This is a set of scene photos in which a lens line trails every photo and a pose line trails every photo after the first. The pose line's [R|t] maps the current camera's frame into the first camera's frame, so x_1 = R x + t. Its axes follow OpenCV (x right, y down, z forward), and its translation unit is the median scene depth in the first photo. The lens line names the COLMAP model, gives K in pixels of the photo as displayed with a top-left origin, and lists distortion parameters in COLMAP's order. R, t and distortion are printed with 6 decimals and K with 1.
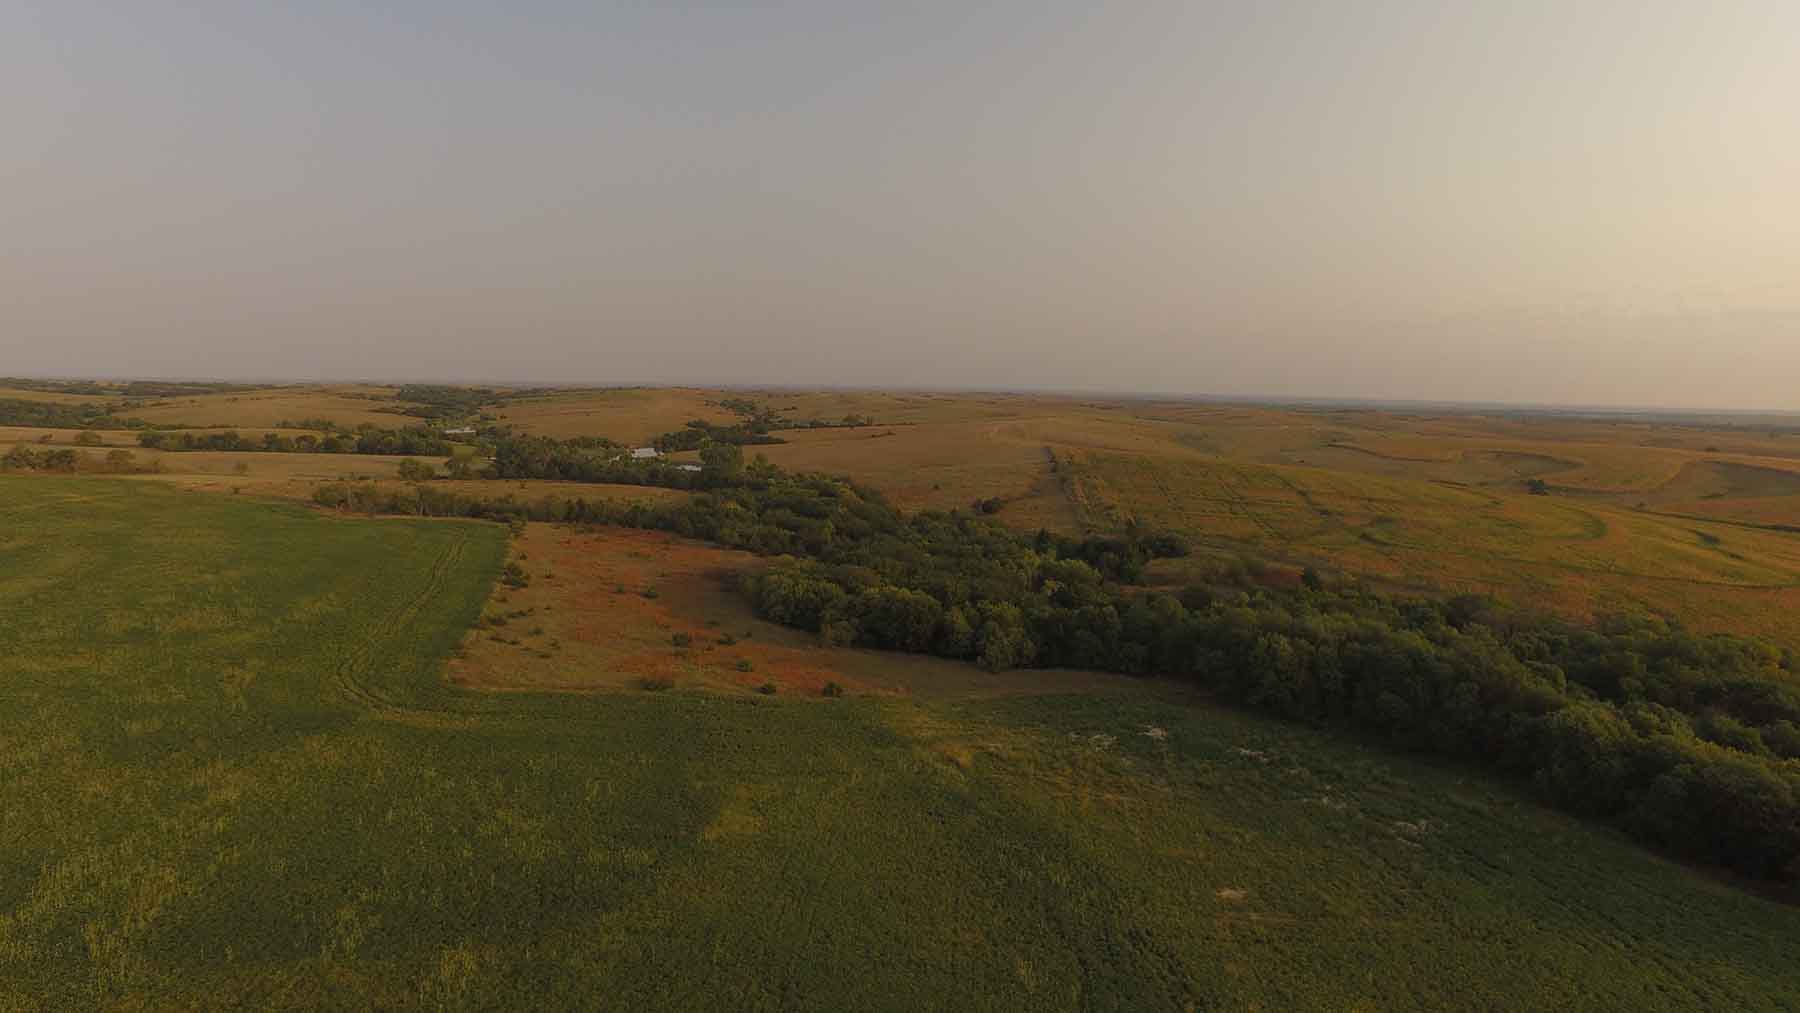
lens RADIAL K [[1046.0, 0, 894.3], [0, 1046.0, 500.6], [0, 0, 1]] dist [-0.121183, 0.087603]
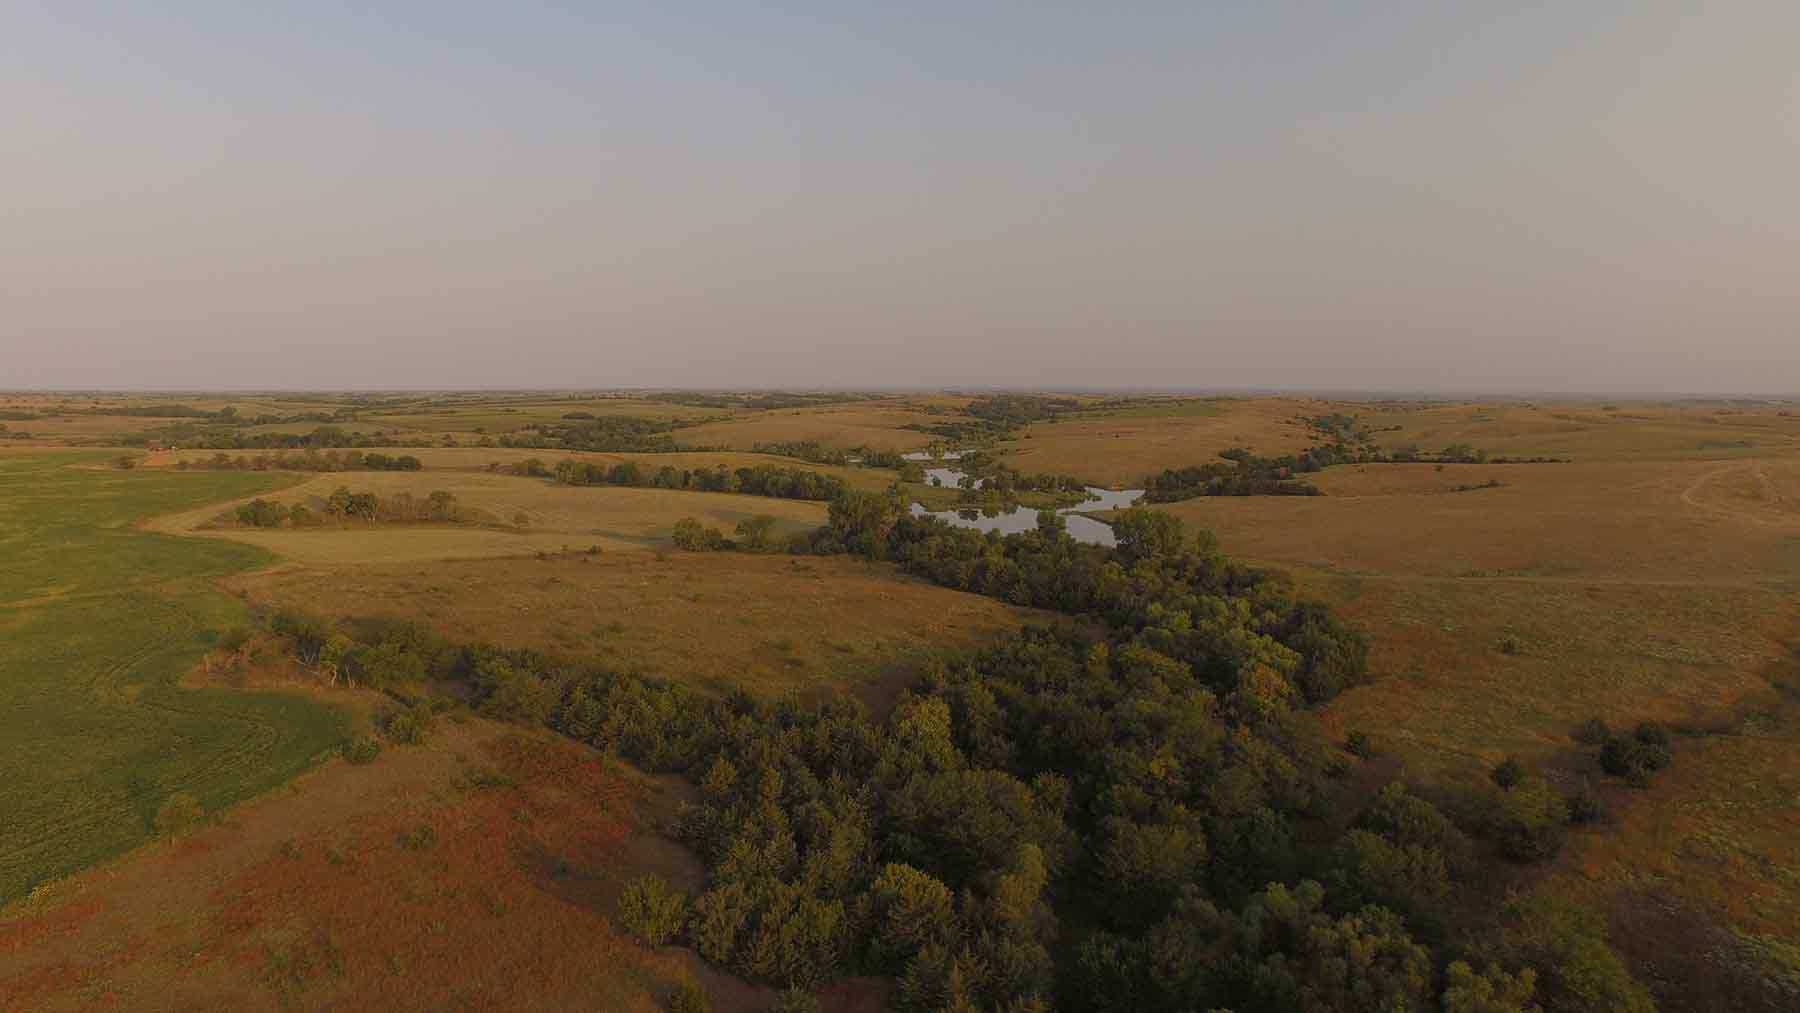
lens RADIAL K [[1046.0, 0, 894.3], [0, 1046.0, 500.6], [0, 0, 1]] dist [-0.121183, 0.087603]
pose [[0.829326, 0.044749, -0.556971, 0.067523], [-0.048140, 0.998804, 0.008568, -0.076049], [0.556688, 0.019706, 0.830488, 0.517796]]
